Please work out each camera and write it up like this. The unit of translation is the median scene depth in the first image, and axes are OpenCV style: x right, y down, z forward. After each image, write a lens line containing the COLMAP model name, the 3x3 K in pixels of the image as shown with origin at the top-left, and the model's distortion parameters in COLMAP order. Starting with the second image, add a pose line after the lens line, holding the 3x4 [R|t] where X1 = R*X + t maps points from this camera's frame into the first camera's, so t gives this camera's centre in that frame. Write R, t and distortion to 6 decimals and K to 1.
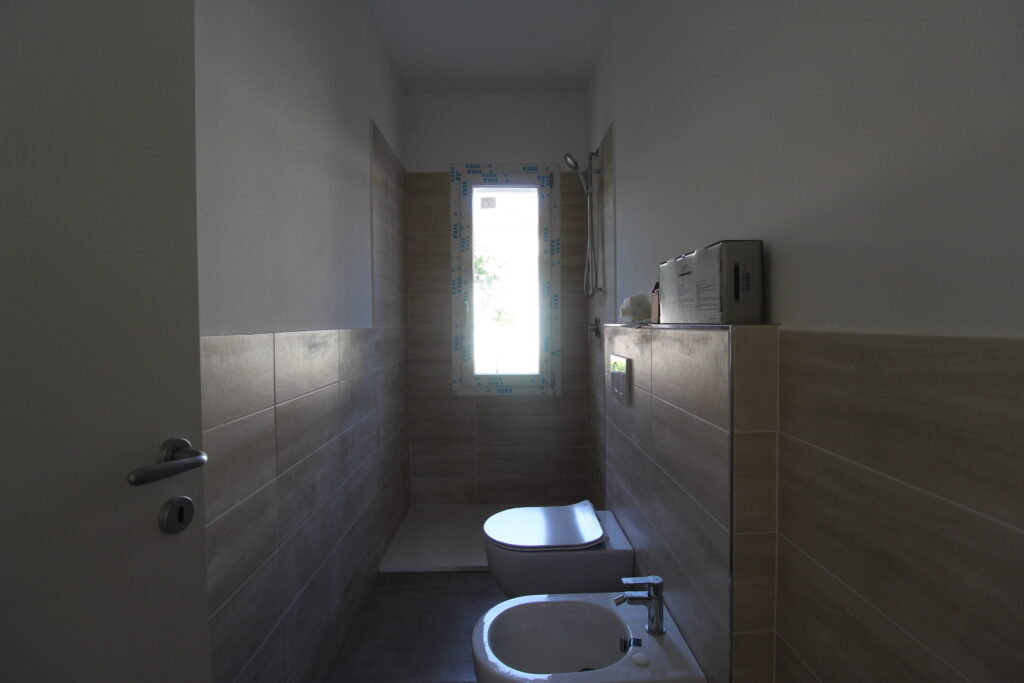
lens RADIAL K [[474.0, 0, 514.8], [0, 474.0, 332.5], [0, 0, 1]] dist [0.002051, -0.014927]
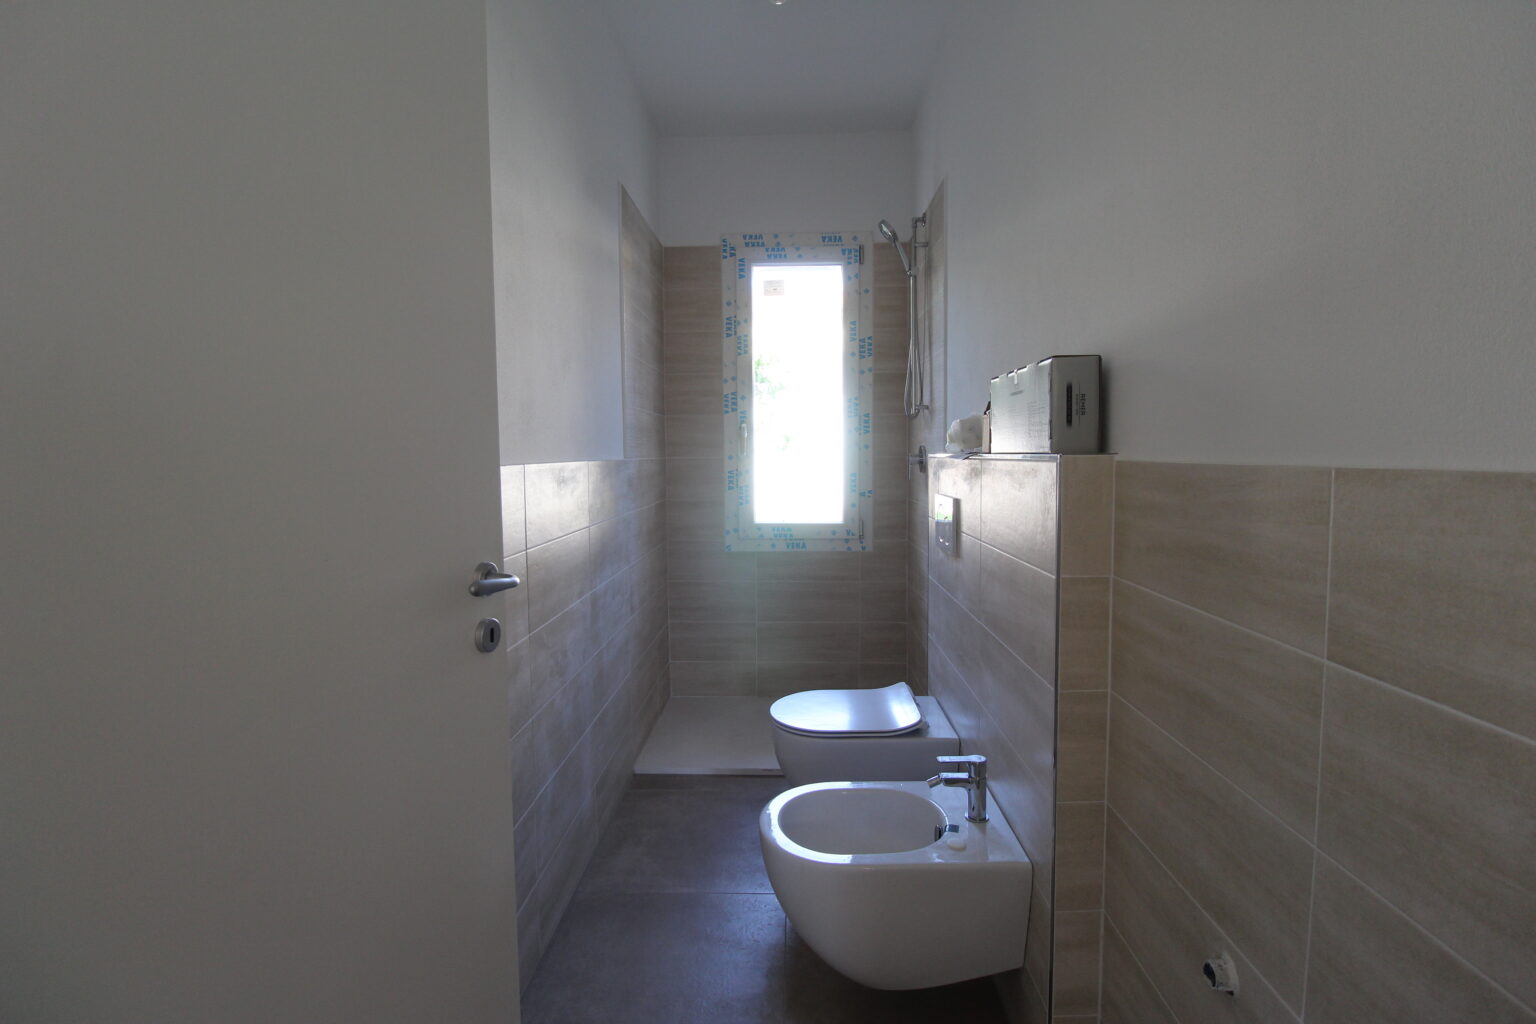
lens RADIAL K [[711.0, 0, 772.2], [0, 711.0, 498.5], [0, 0, 1]] dist [0.002051, -0.014927]
pose [[0.998663, 0.002790, -0.051625, -0.001708], [-0.000578, 0.999083, 0.042816, 0.004845], [0.051697, -0.042729, 0.997748, -0.170210]]
